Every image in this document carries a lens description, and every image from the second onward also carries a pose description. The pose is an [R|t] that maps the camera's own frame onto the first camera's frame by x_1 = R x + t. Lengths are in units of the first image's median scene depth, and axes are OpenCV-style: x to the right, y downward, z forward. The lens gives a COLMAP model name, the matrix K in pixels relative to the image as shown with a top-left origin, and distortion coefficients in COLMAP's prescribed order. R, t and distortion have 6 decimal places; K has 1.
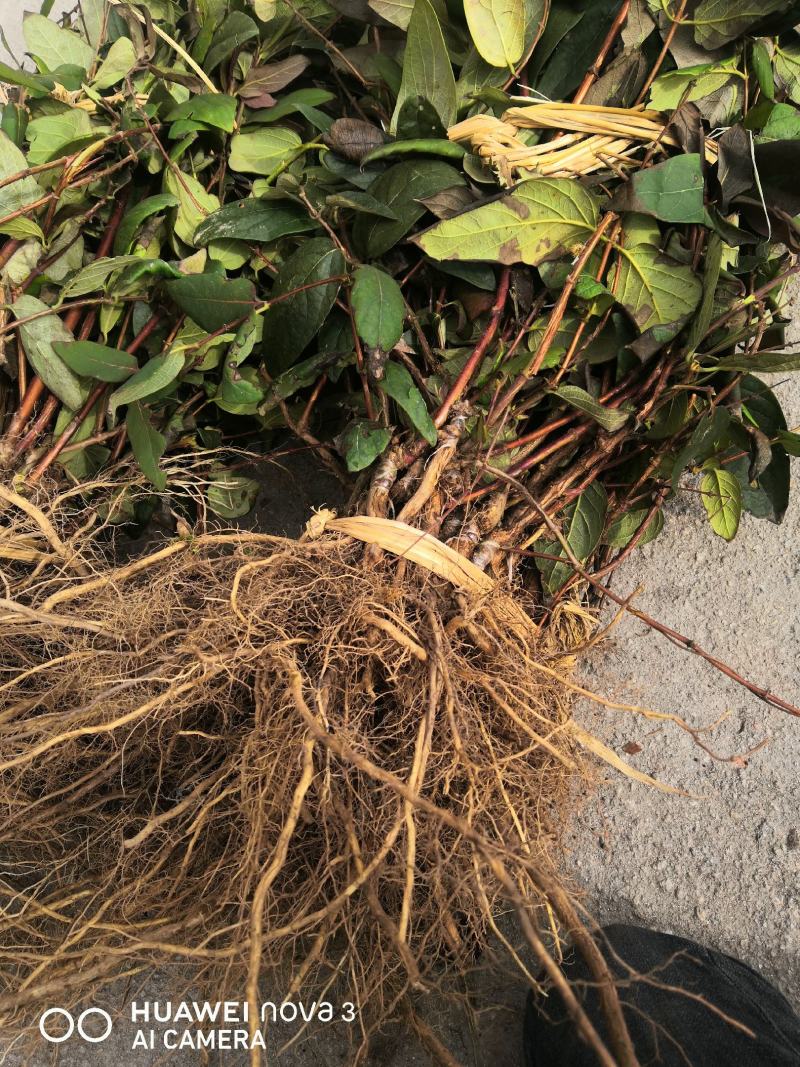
lens RADIAL K [[840.9, 0, 400.0], [0, 840.9, 533.5], [0, 0, 1]] dist [-0.002913, -0.007639]
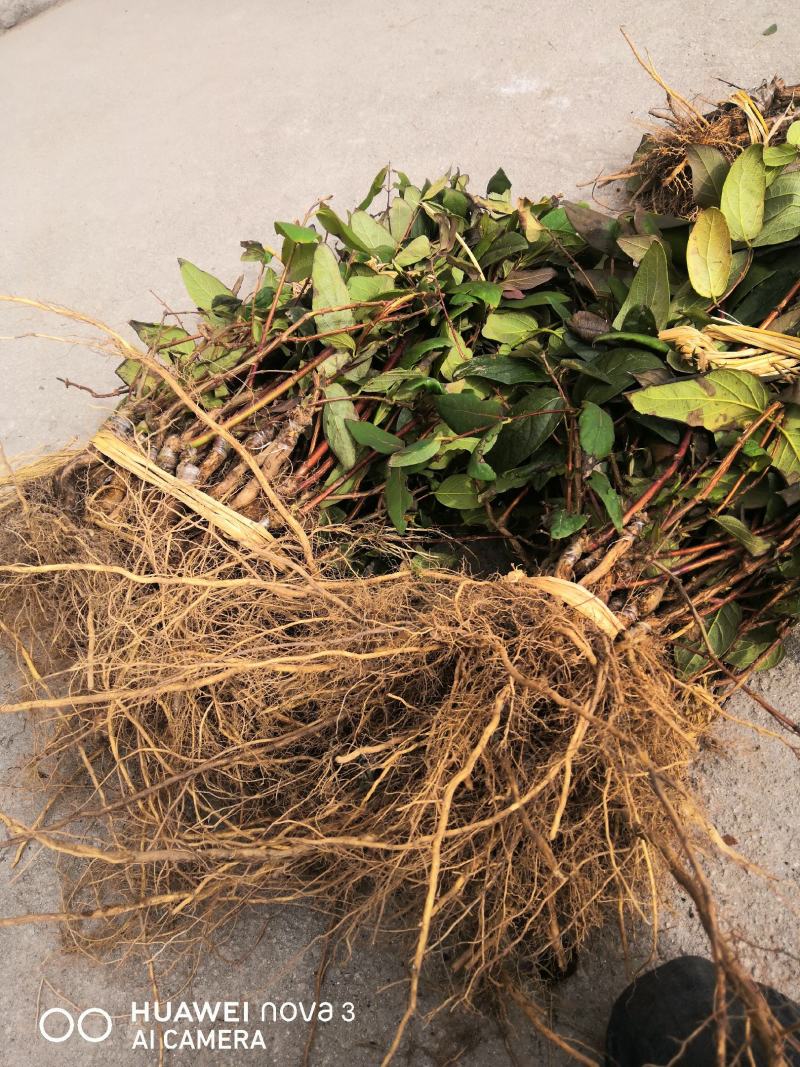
lens RADIAL K [[853.1, 0, 400.0], [0, 853.1, 533.5], [0, 0, 1]] dist [-0.000961, 0.007511]
pose [[0.967850, 0.206762, -0.143232, -0.087952], [-0.234674, 0.947227, -0.218376, 0.236277], [0.090521, 0.244968, 0.965296, -0.297130]]
